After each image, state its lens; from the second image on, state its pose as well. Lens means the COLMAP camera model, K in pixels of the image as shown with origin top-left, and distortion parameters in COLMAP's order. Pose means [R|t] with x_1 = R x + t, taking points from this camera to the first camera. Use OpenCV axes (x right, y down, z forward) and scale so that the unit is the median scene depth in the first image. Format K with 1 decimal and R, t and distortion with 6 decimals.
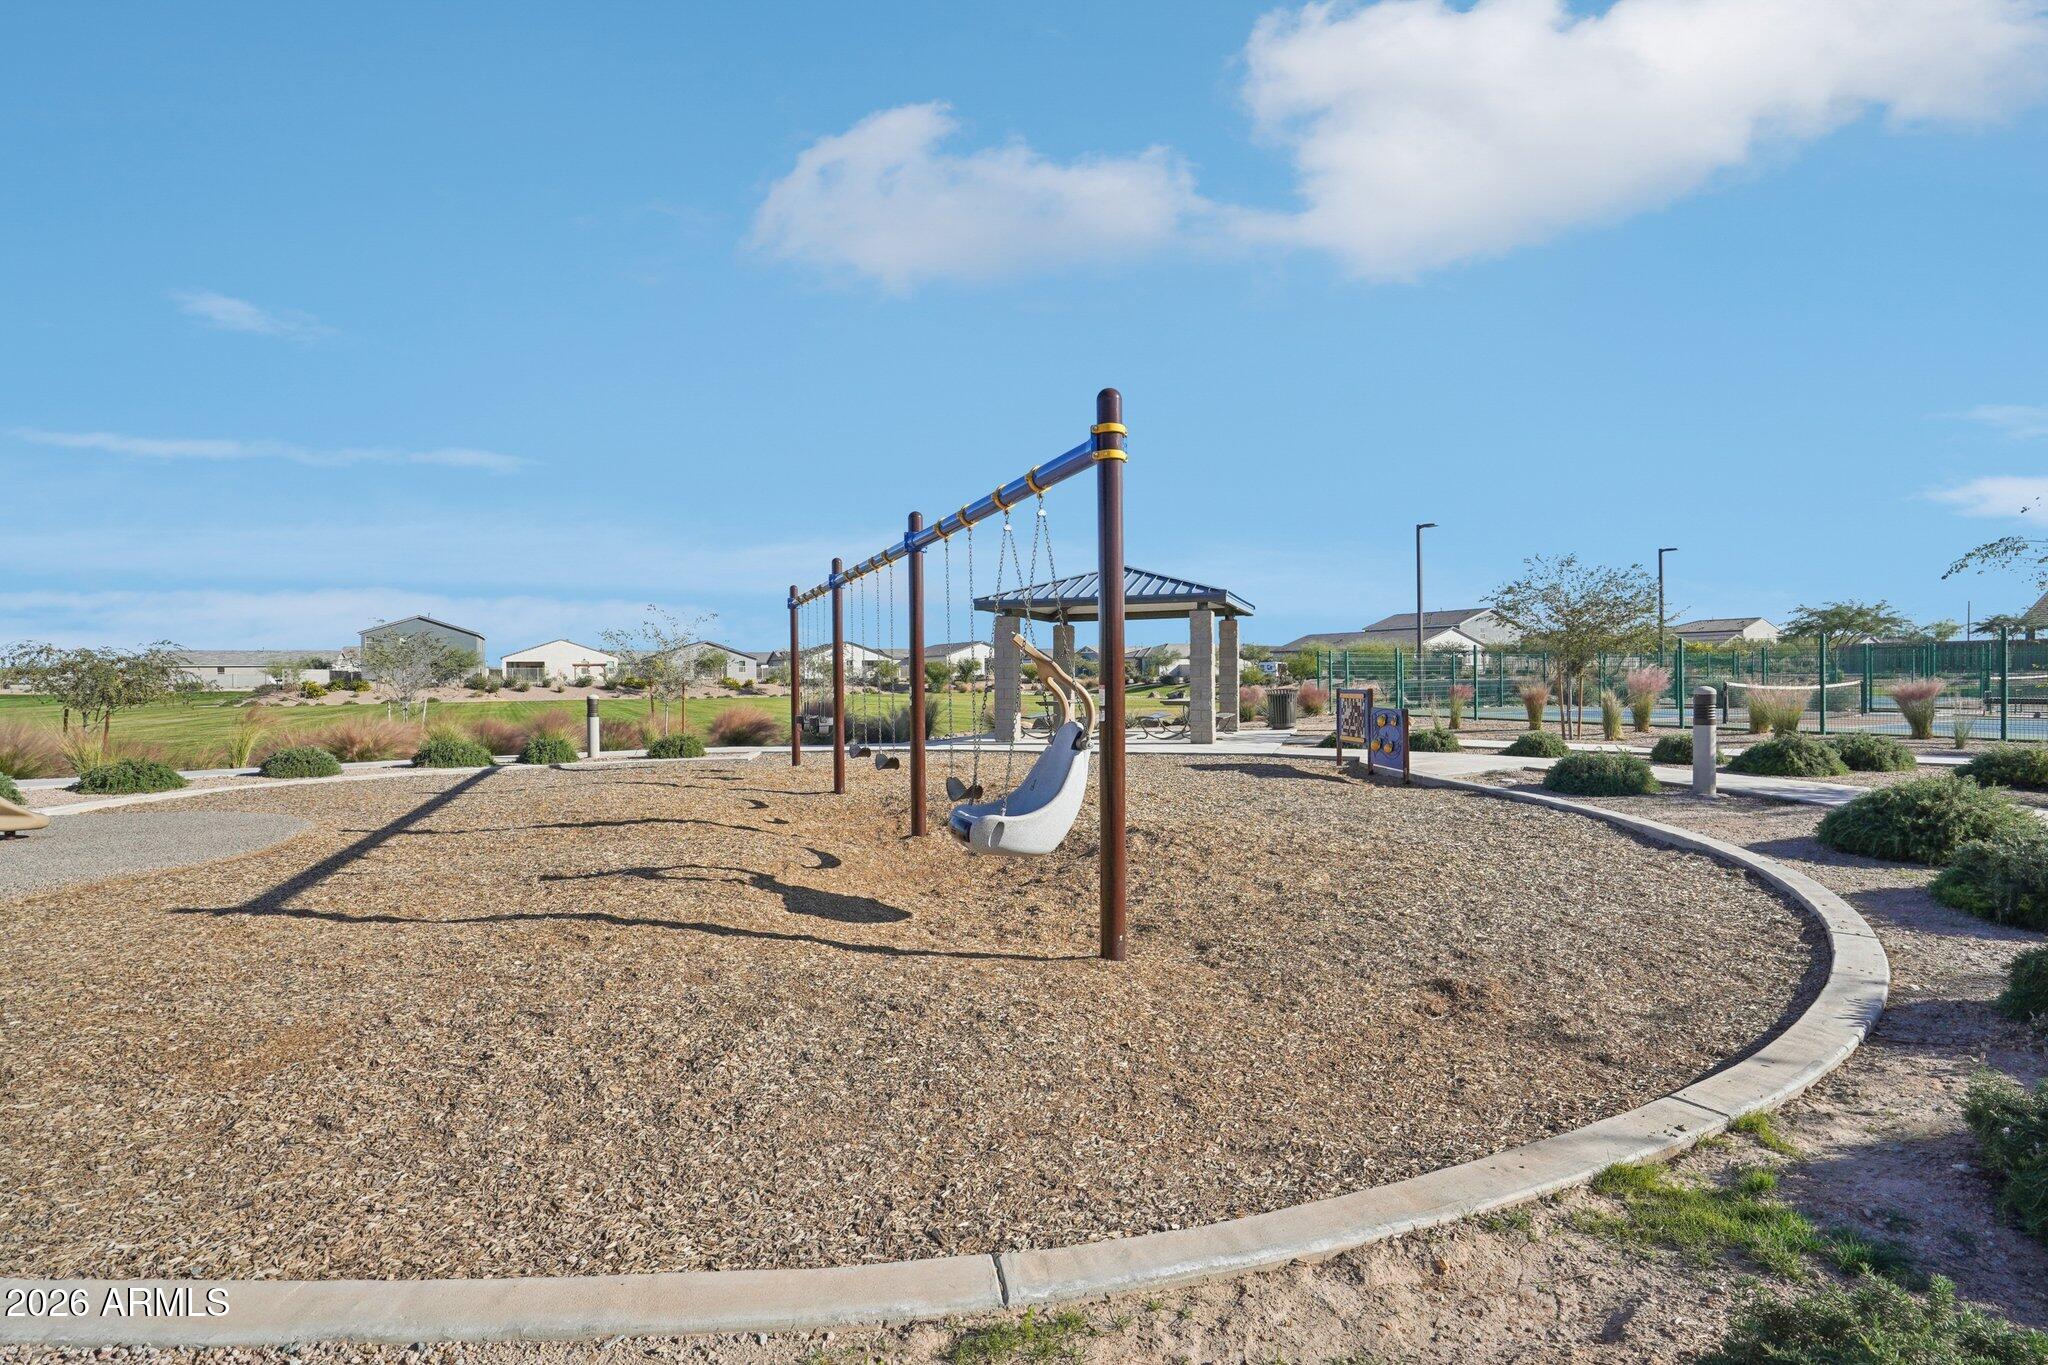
lens RADIAL K [[956.6, 0, 1017.3], [0, 956.6, 692.6], [0, 0, 1]] dist [-0.055947, 0.022268]
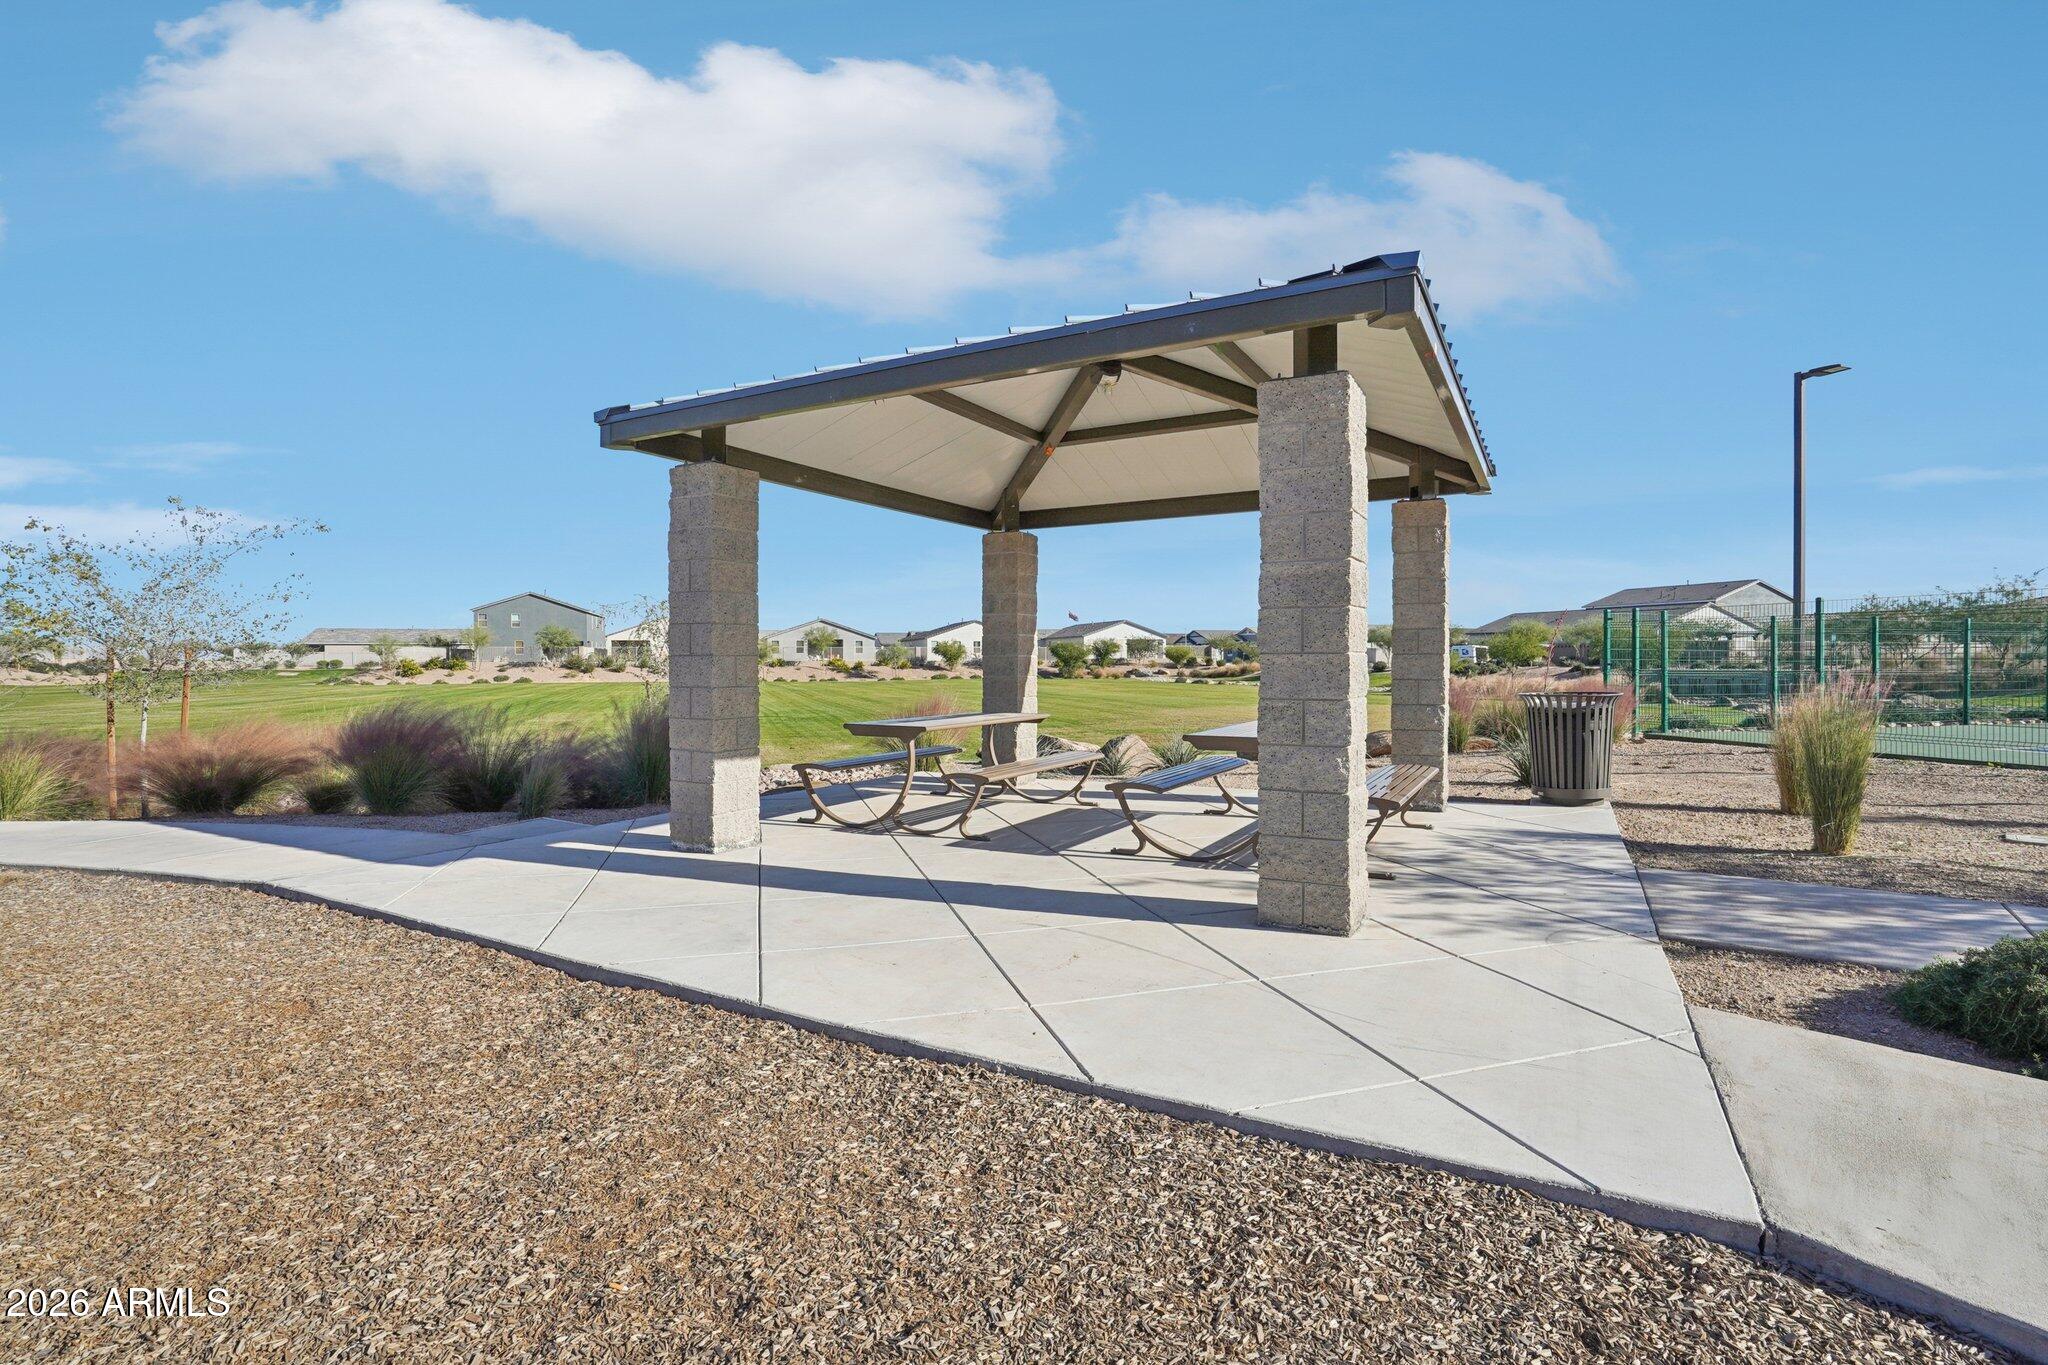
lens RADIAL K [[956.6, 0, 1017.3], [0, 956.6, 692.6], [0, 0, 1]] dist [-0.055947, 0.022268]
pose [[0.984384, 0.013919, -0.175483, 0.028598], [-0.011012, 0.999786, 0.017525, -0.001331], [0.175689, -0.015319, 0.984327, 0.131795]]
